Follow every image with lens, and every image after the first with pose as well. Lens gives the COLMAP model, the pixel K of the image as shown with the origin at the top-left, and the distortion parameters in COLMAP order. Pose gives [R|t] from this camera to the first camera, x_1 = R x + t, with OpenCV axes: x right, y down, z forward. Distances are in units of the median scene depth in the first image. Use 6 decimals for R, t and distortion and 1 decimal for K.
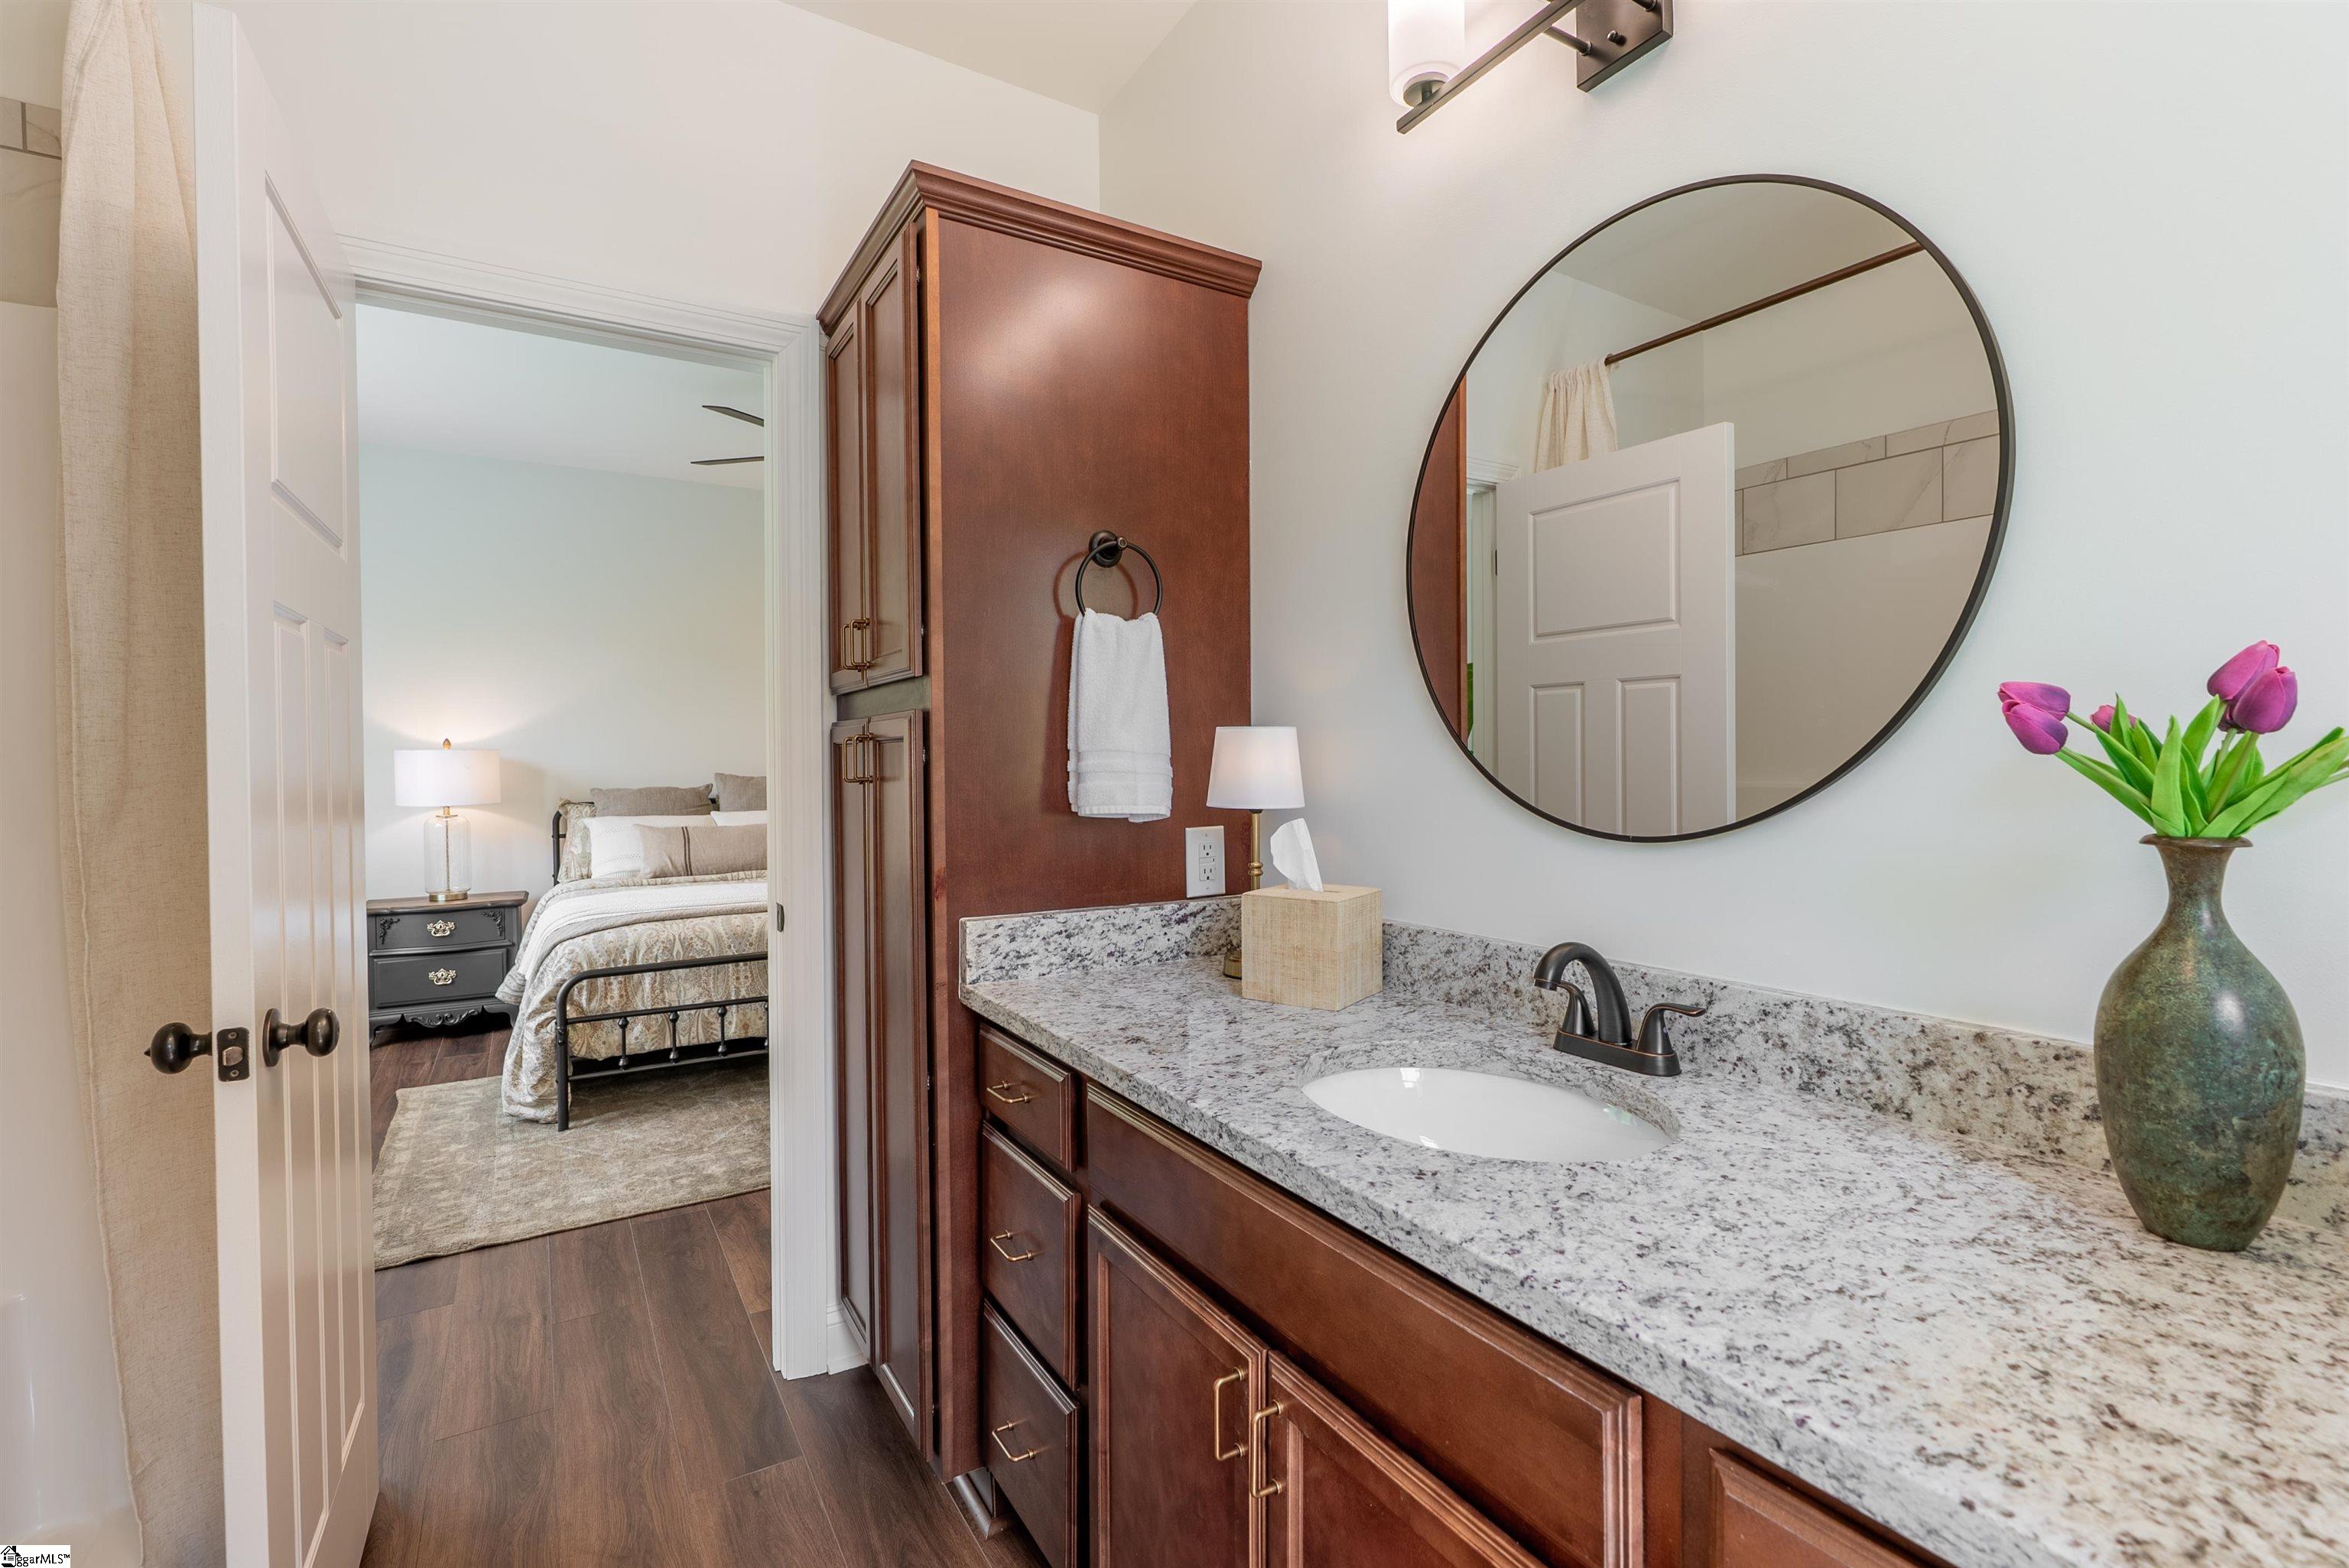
lens RADIAL K [[1059.6, 0, 1167.7], [0, 1059.6, 776.2], [0, 0, 1]] dist [-0.006363, -0.000777]
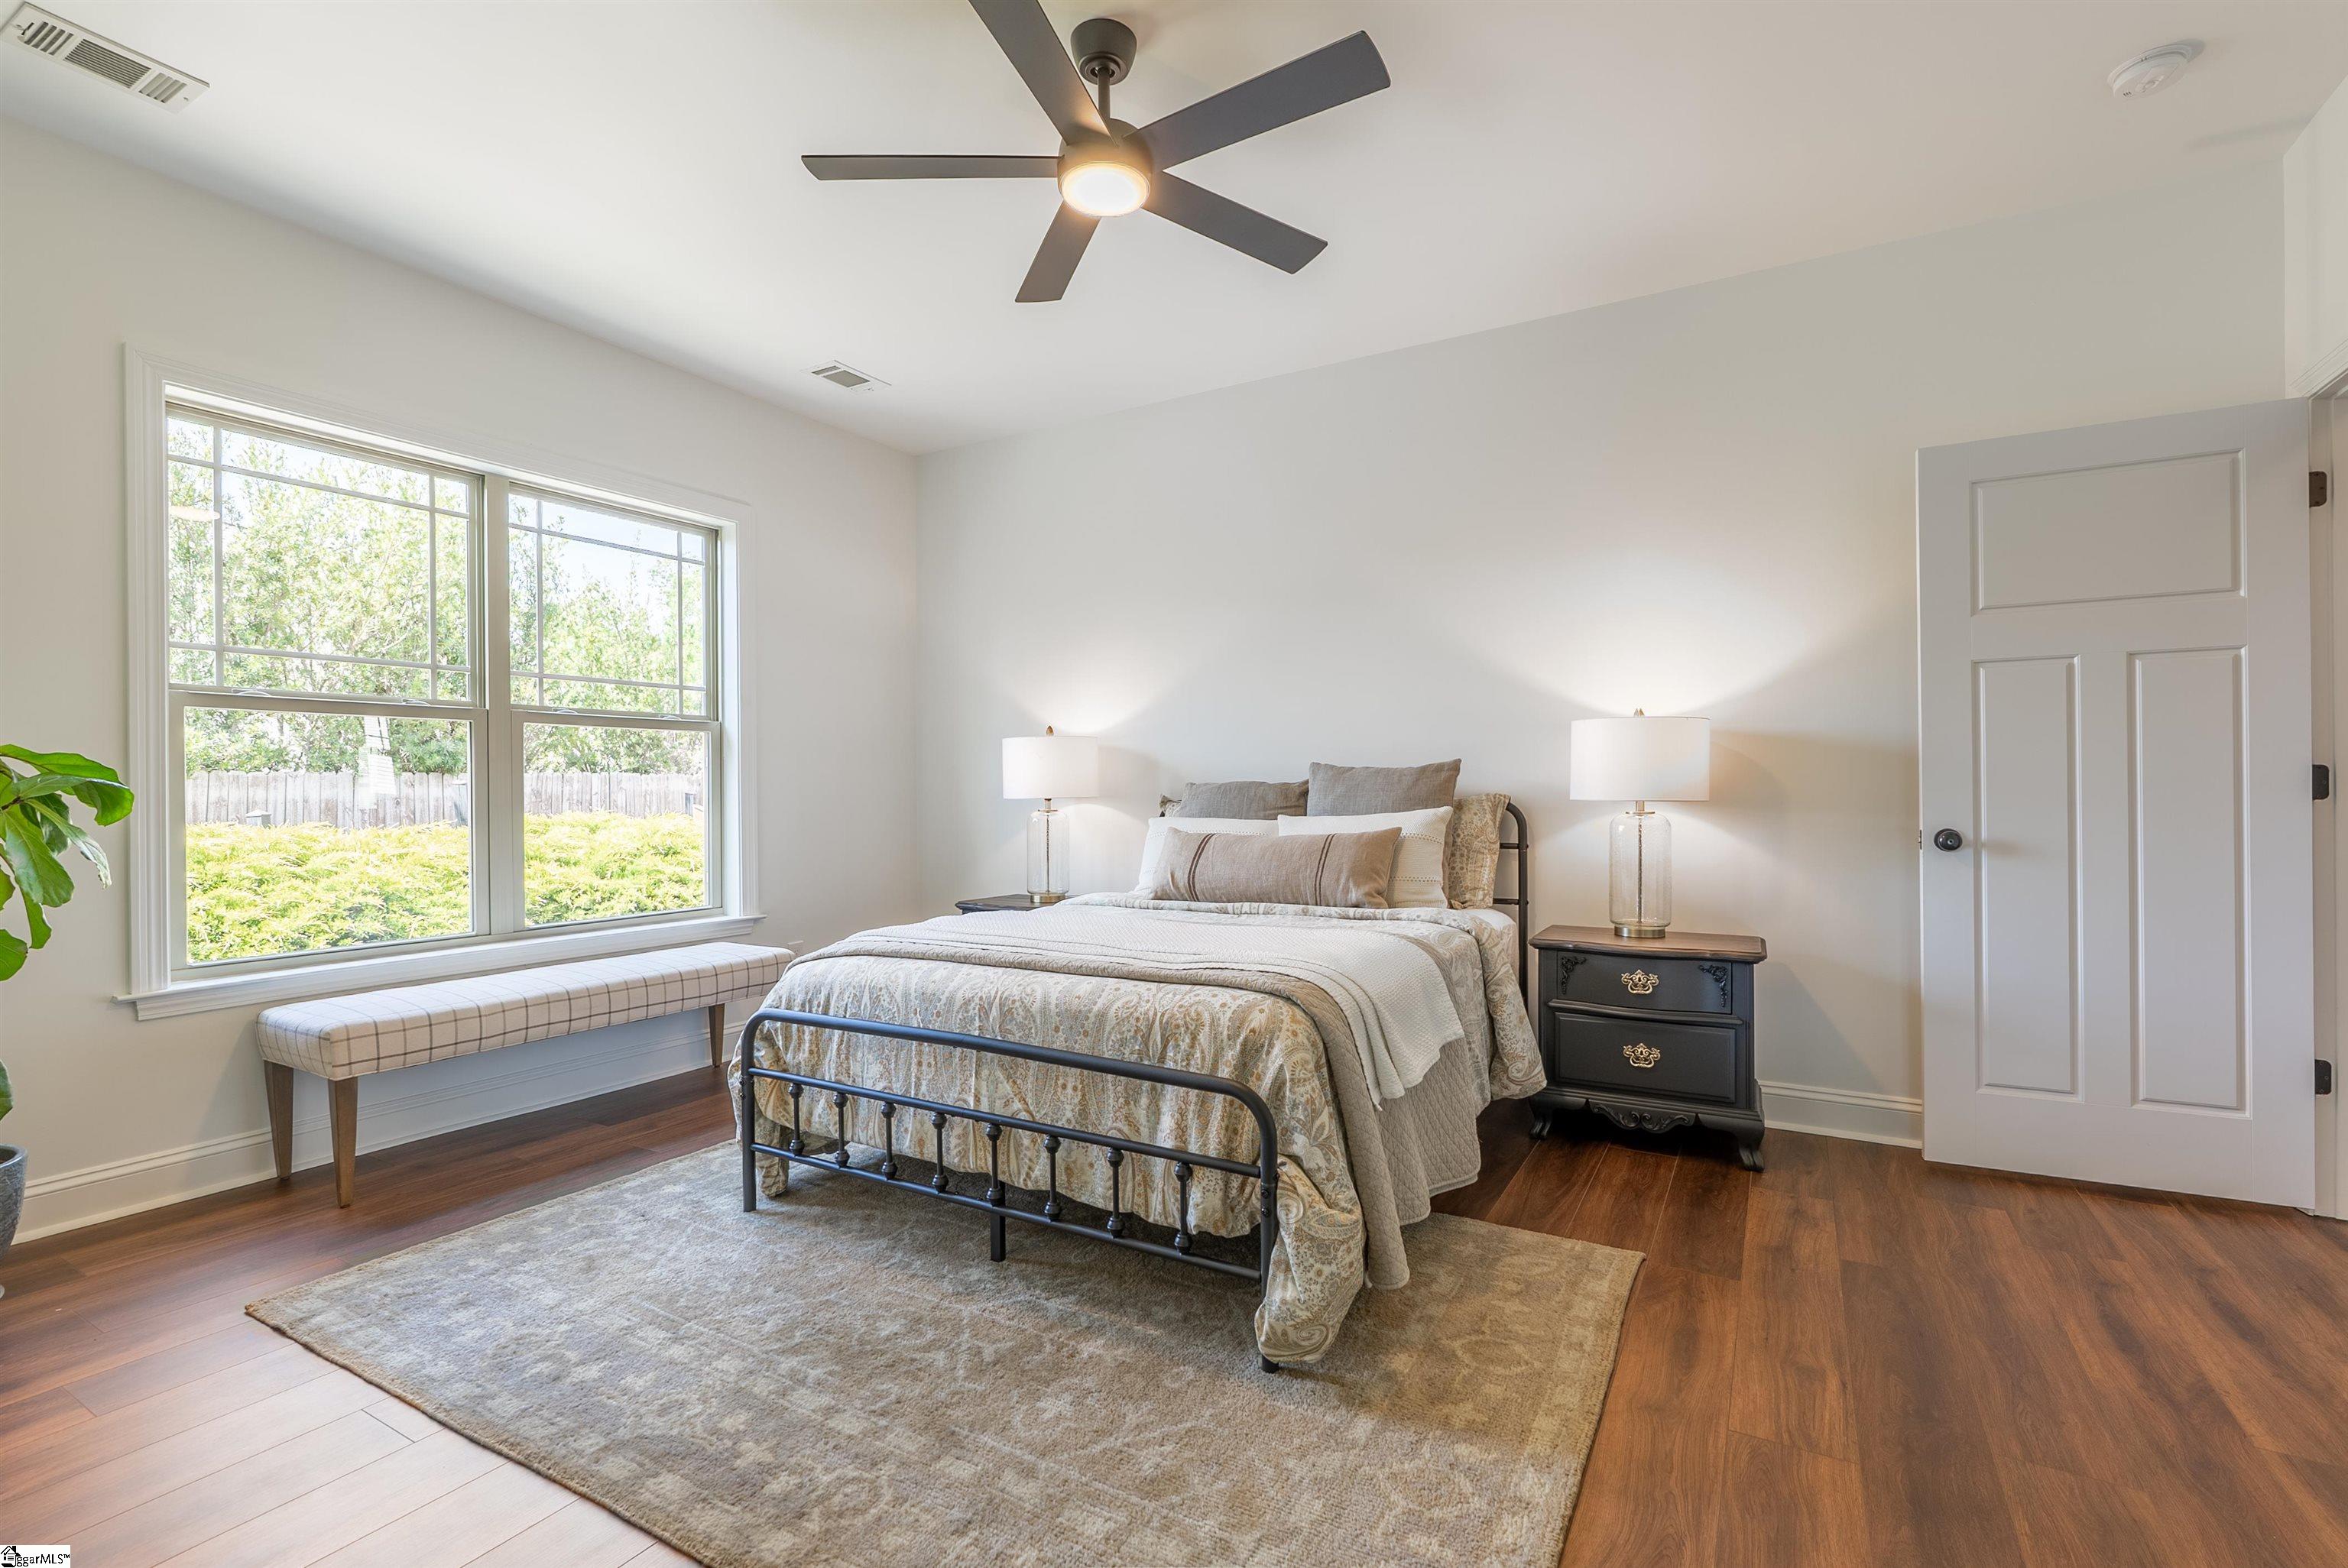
lens RADIAL K [[1059.1, 0, 1172.2], [0, 1059.1, 784.9], [0, 0, 1]] dist [-0.006363, -0.000777]
pose [[0.476131, 0.003740, -0.879366, 0.229646], [-0.010758, 0.999941, -0.001572, 0.020960], [0.879308, 0.010208, 0.476143, 0.828437]]
